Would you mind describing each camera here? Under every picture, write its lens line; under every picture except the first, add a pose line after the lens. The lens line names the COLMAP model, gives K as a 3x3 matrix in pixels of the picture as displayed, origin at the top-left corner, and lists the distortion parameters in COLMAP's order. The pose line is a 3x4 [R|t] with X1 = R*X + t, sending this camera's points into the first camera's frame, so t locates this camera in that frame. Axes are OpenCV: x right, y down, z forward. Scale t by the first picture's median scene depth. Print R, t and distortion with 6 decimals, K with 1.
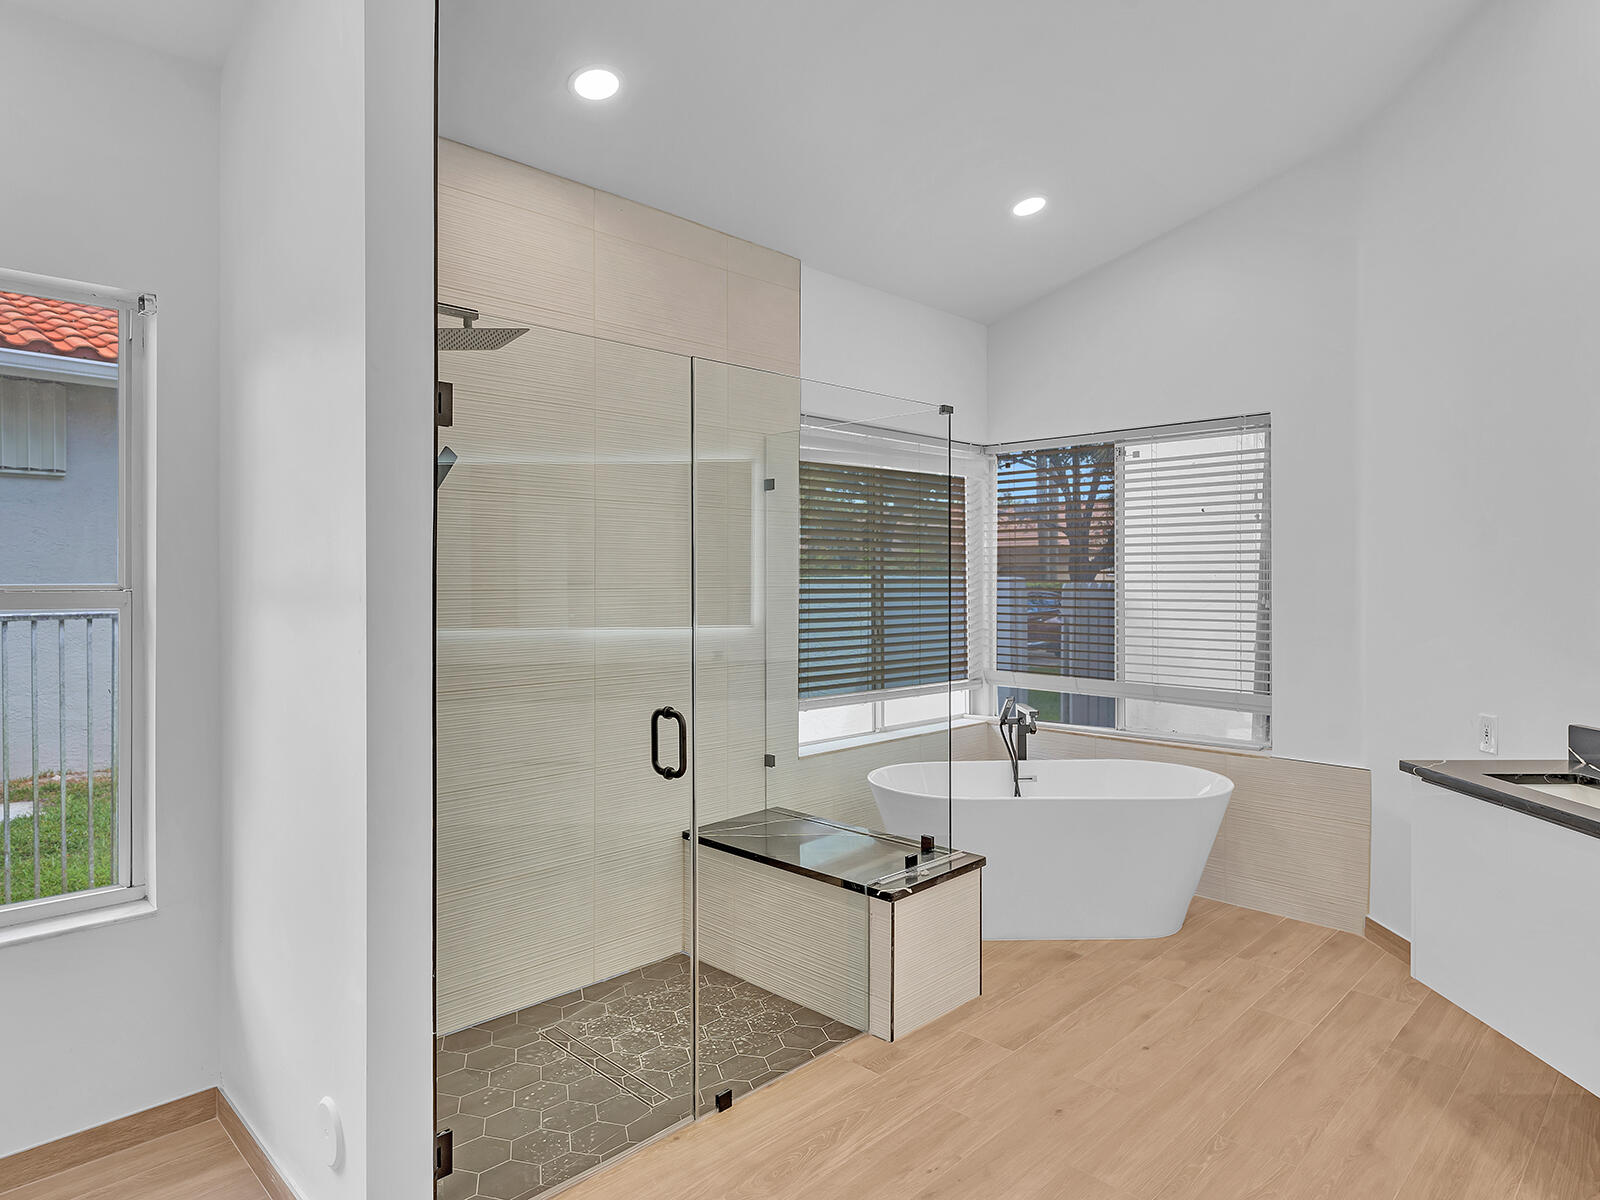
lens RADIAL K [[955.6, 0, 800.0], [0, 955.6, 600.0], [0, 0, 1]] dist [-0.003076, 0.000059]
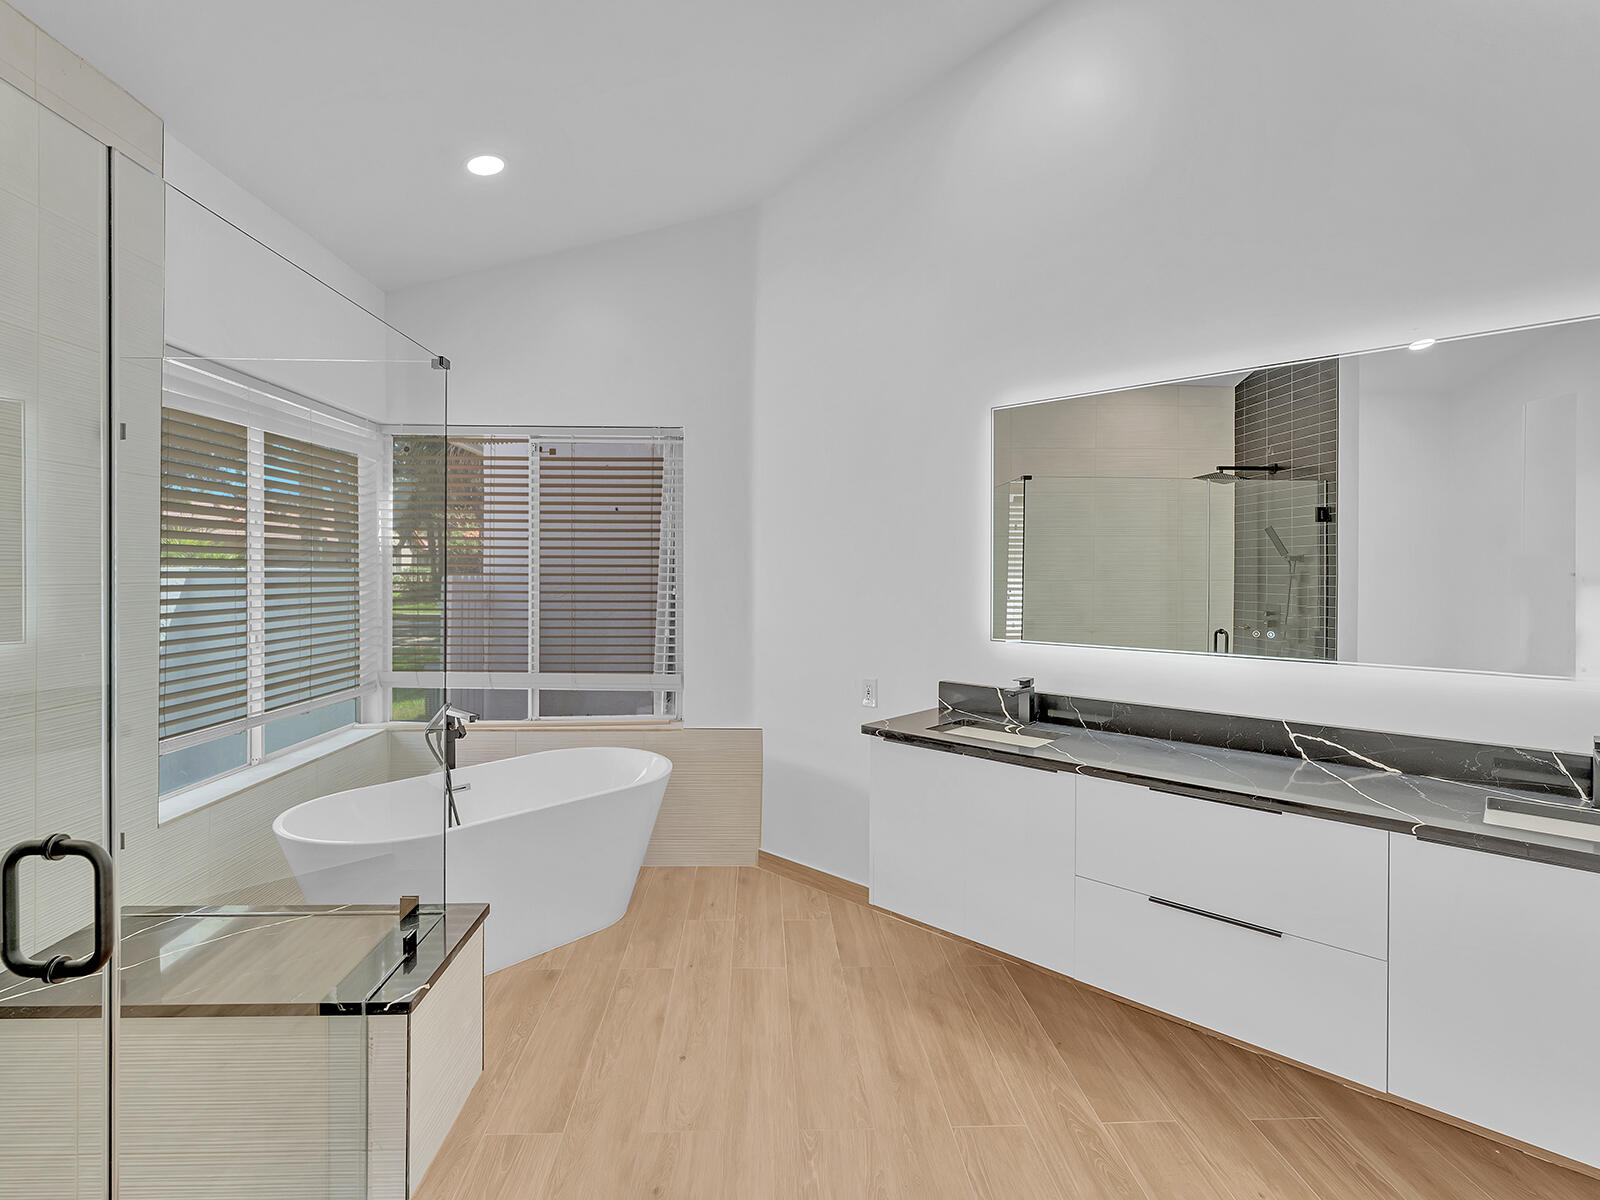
lens RADIAL K [[785.4, 0, 795.5], [0, 785.4, 576.5], [0, 0, 1]] dist [-0.002929, -0.000895]
pose [[0.687462, -0.001789, 0.726218, -0.118303], [0.012515, 0.999878, -0.009384, -0.008366], [-0.726113, 0.015540, 0.687400, 0.316550]]
